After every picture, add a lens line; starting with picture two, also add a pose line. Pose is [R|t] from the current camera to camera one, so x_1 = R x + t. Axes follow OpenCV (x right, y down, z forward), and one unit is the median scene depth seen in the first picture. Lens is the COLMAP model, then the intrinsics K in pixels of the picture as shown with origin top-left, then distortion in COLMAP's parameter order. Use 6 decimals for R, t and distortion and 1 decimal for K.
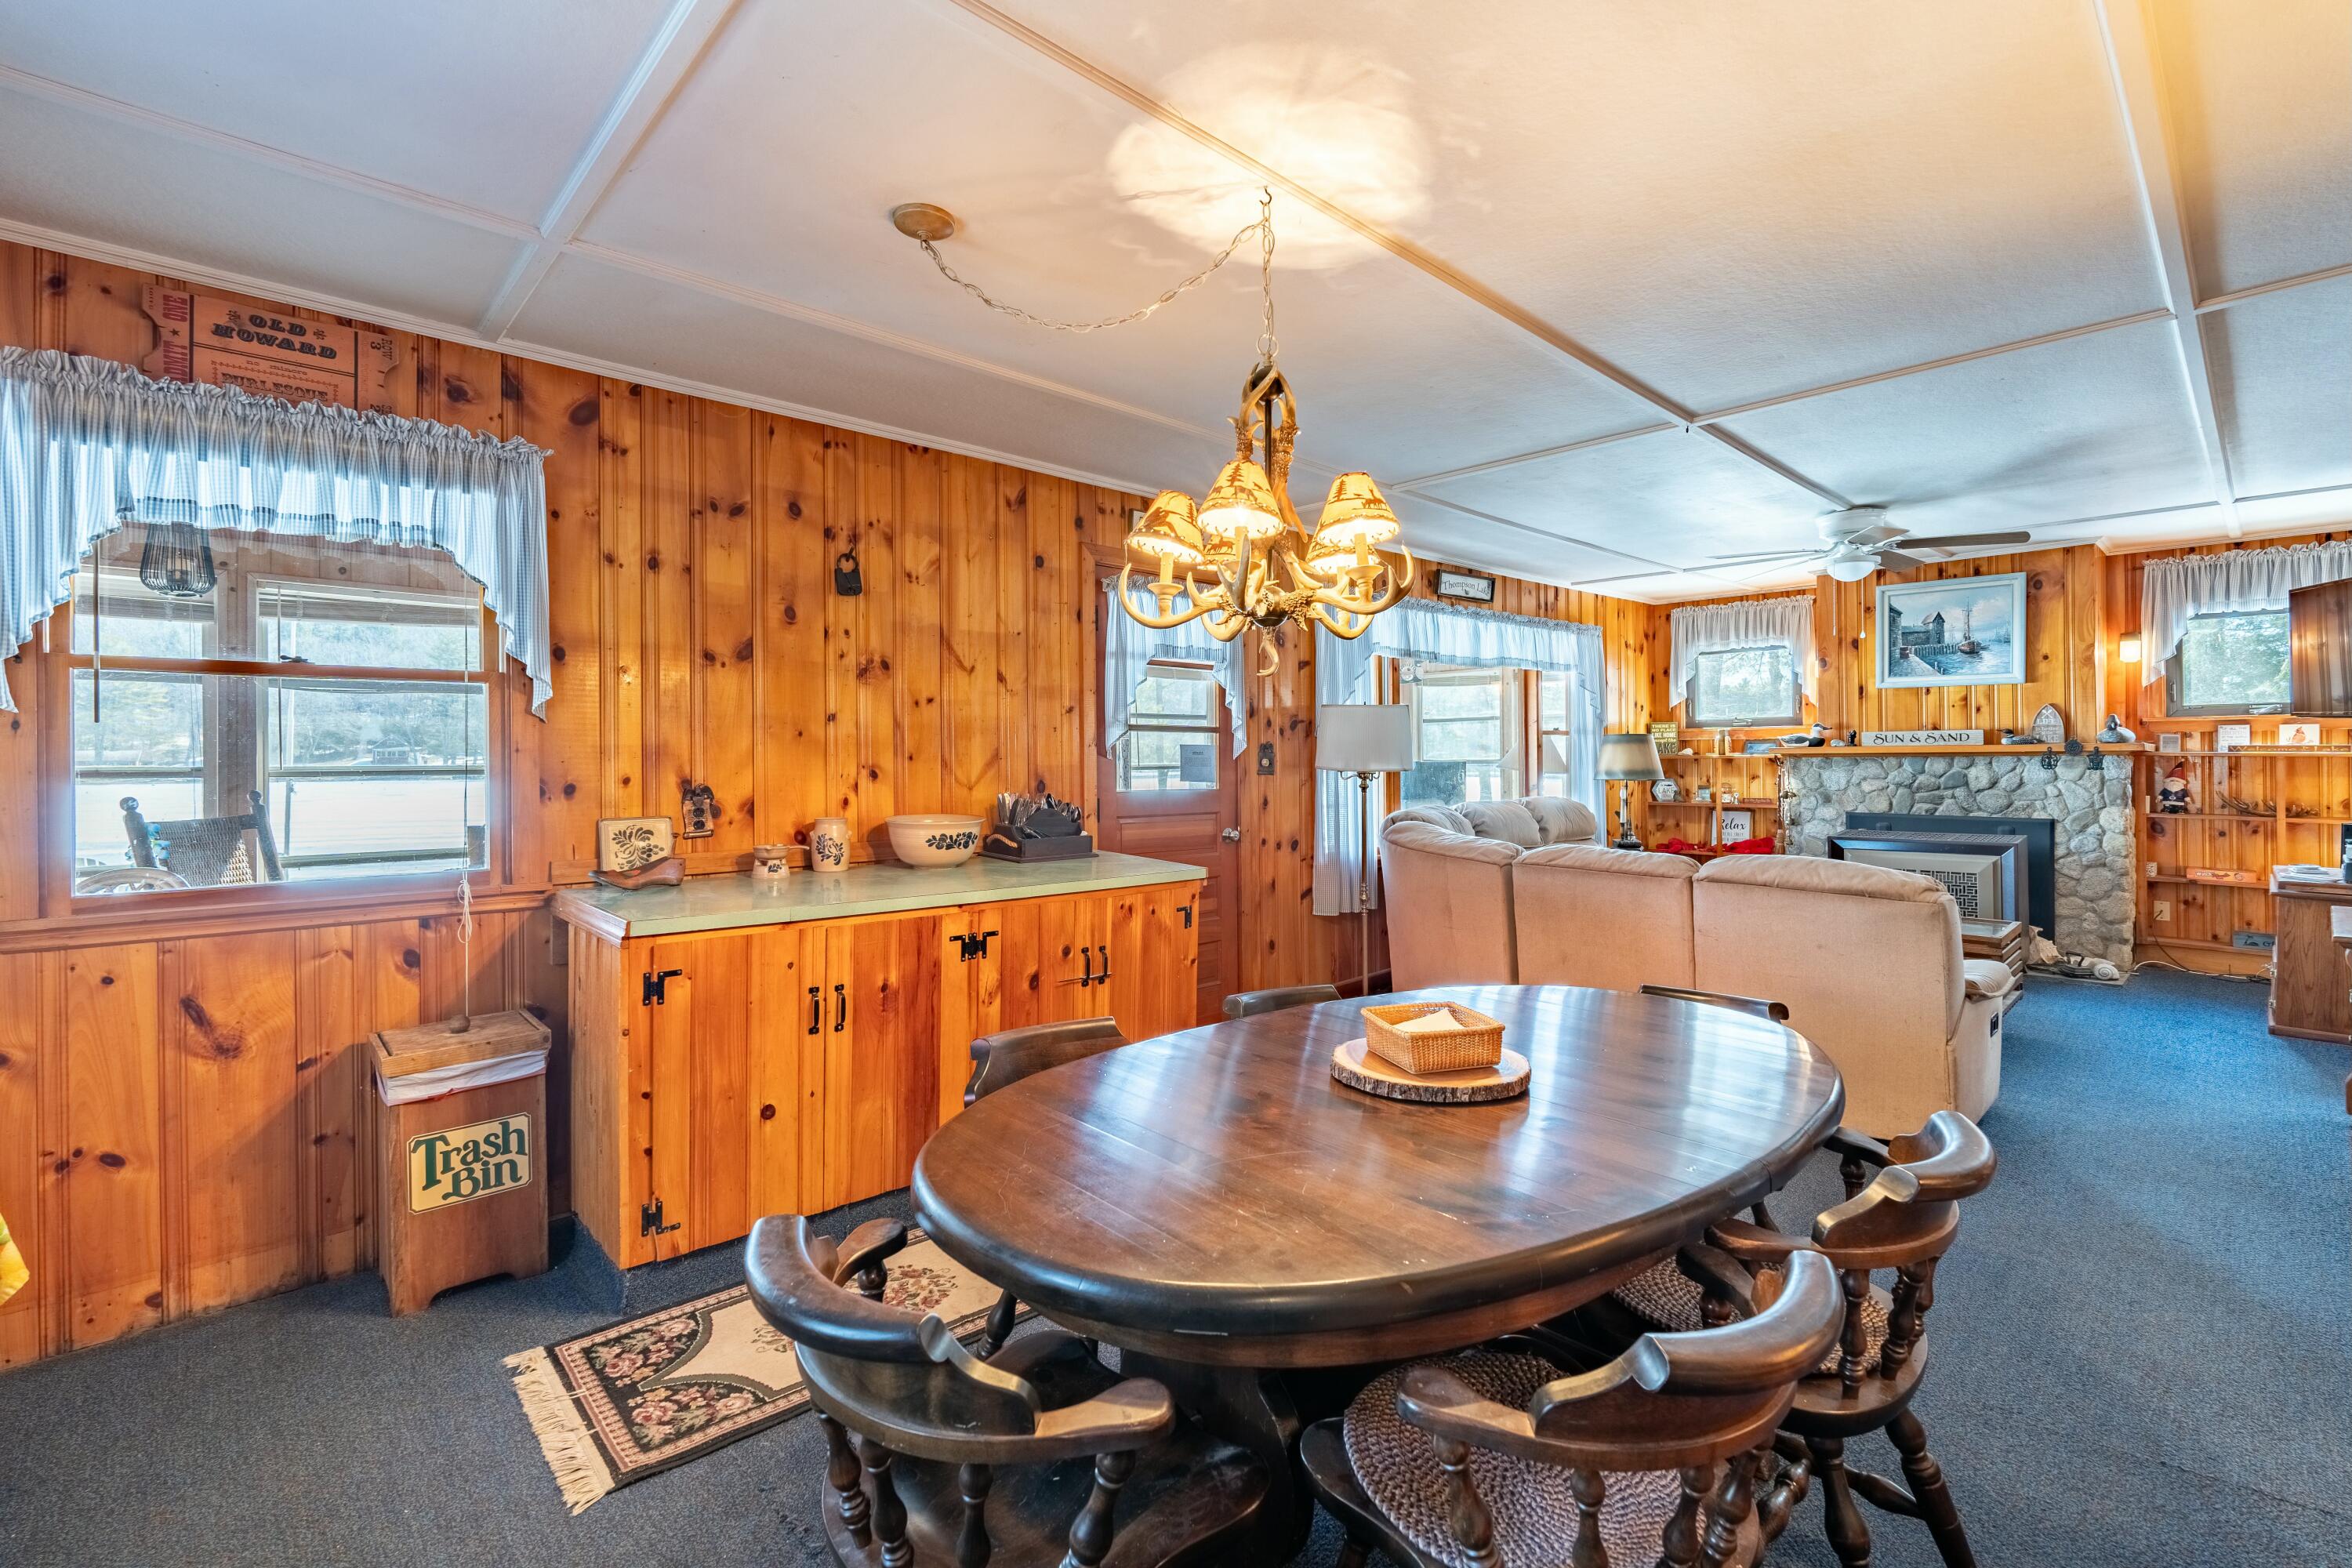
lens RADIAL K [[1044.7, 0, 1179.0], [0, 1044.7, 757.9], [0, 0, 1]] dist [0.013262, -0.000054]
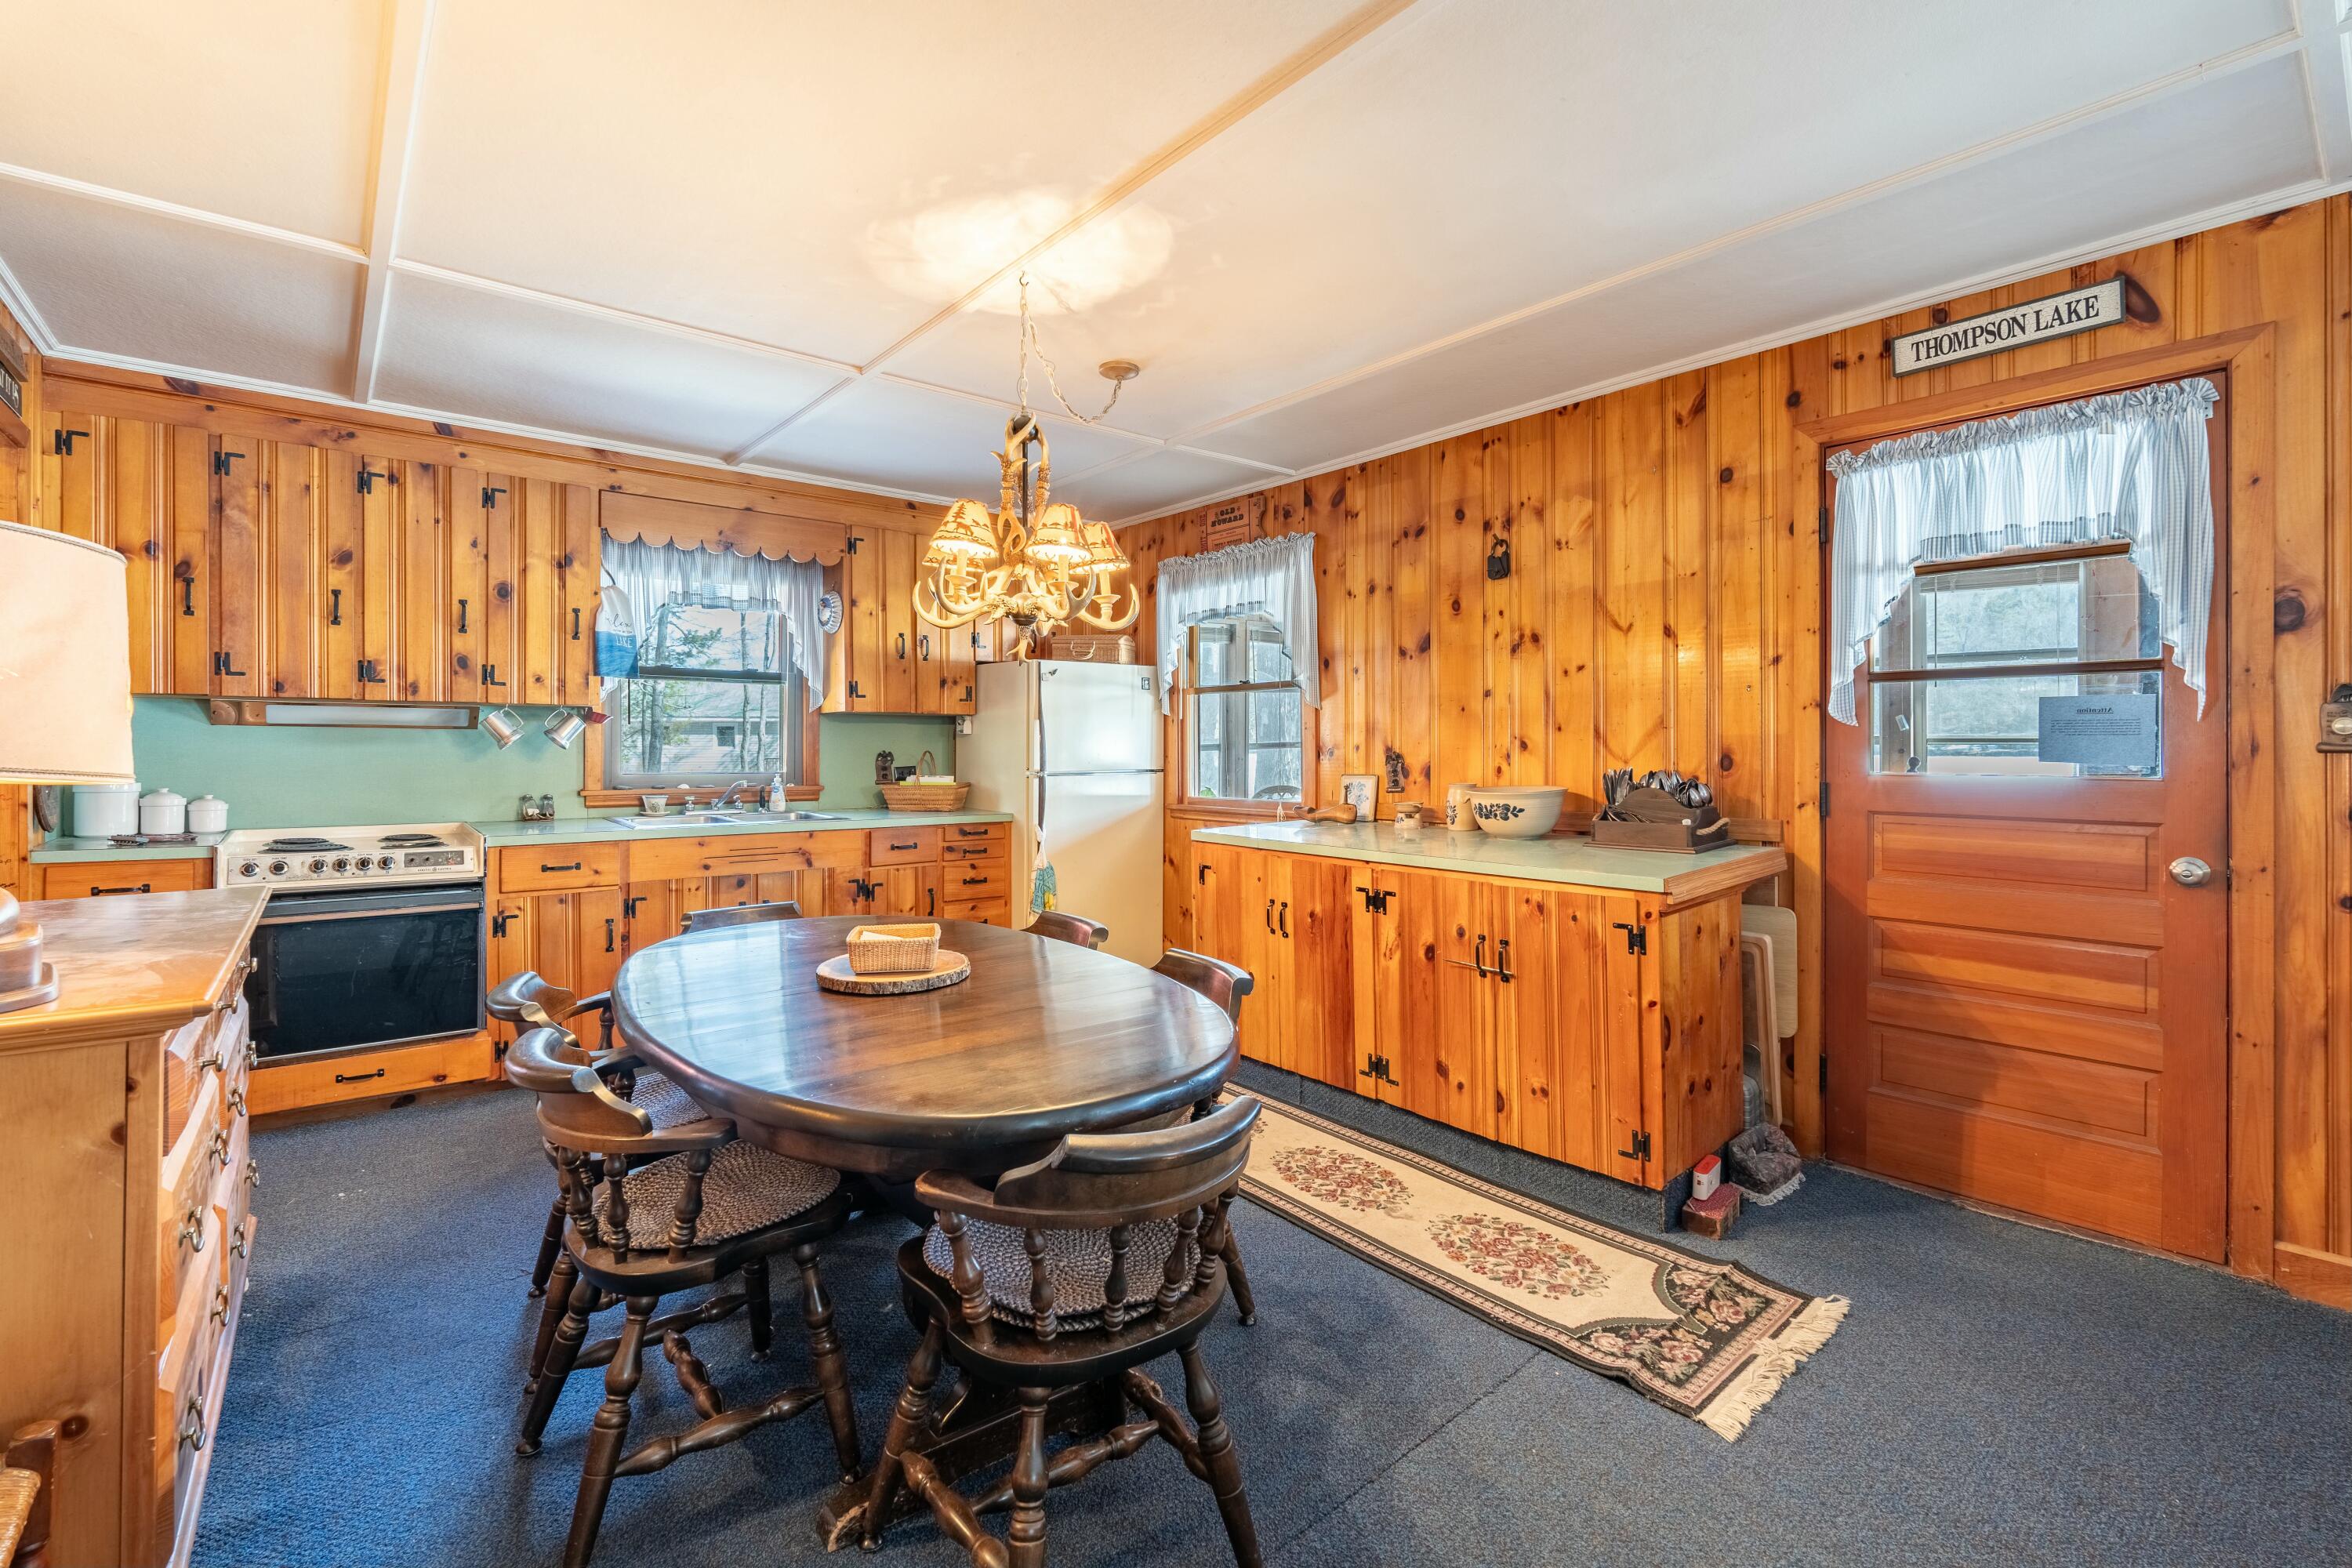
lens RADIAL K [[1030.0, 0, 1178.8], [0, 1030.0, 750.7], [0, 0, 1]] dist [-0.013291, 0.000020]
pose [[-0.053746, 0.007925, -0.998523, 0.756473], [0.006520, 0.999950, 0.007585, 0.011386], [0.998533, -0.006103, -0.053795, 0.726435]]
